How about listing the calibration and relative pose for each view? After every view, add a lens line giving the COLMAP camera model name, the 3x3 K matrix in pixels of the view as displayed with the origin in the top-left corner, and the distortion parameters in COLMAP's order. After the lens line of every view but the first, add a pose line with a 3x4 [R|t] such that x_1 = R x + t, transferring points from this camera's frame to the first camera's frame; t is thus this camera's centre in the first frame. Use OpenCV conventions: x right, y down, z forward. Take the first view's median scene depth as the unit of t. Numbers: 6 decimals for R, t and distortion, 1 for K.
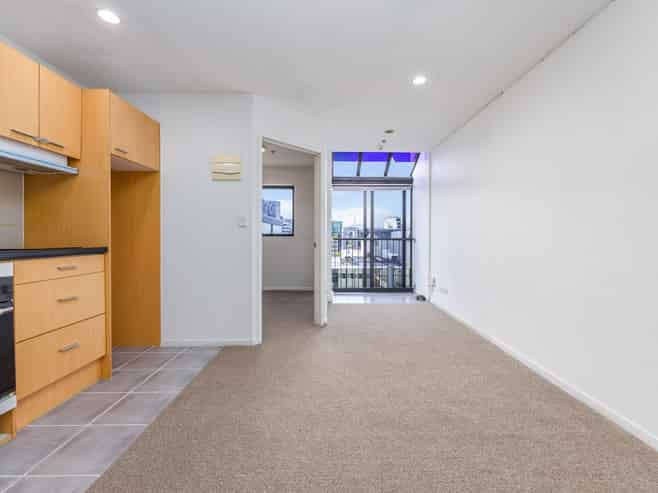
lens RADIAL K [[283.5, 0, 331.6], [0, 283.5, 244.8], [0, 0, 1]] dist [0.004123, -0.000102]
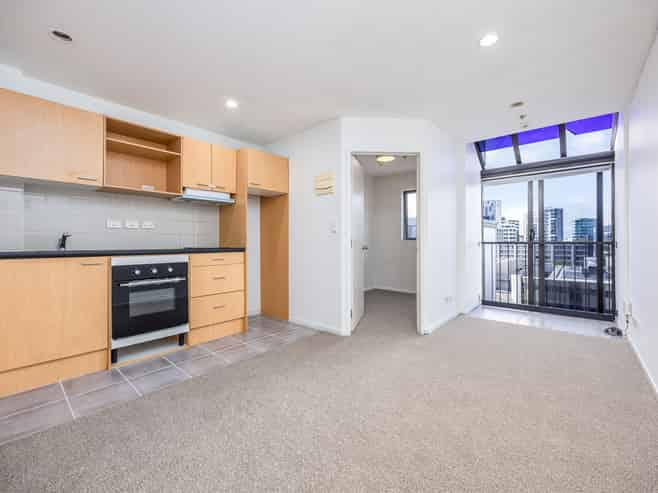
lens RADIAL K [[283.5, 0, 332.1], [0, 283.5, 243.0], [0, 0, 1]] dist [0.004123, -0.000102]
pose [[0.749725, -0.002629, -0.661744, 0.386566], [-0.012284, 0.999765, -0.017890, 0.003161], [0.661636, 0.021541, 0.749516, 0.094709]]
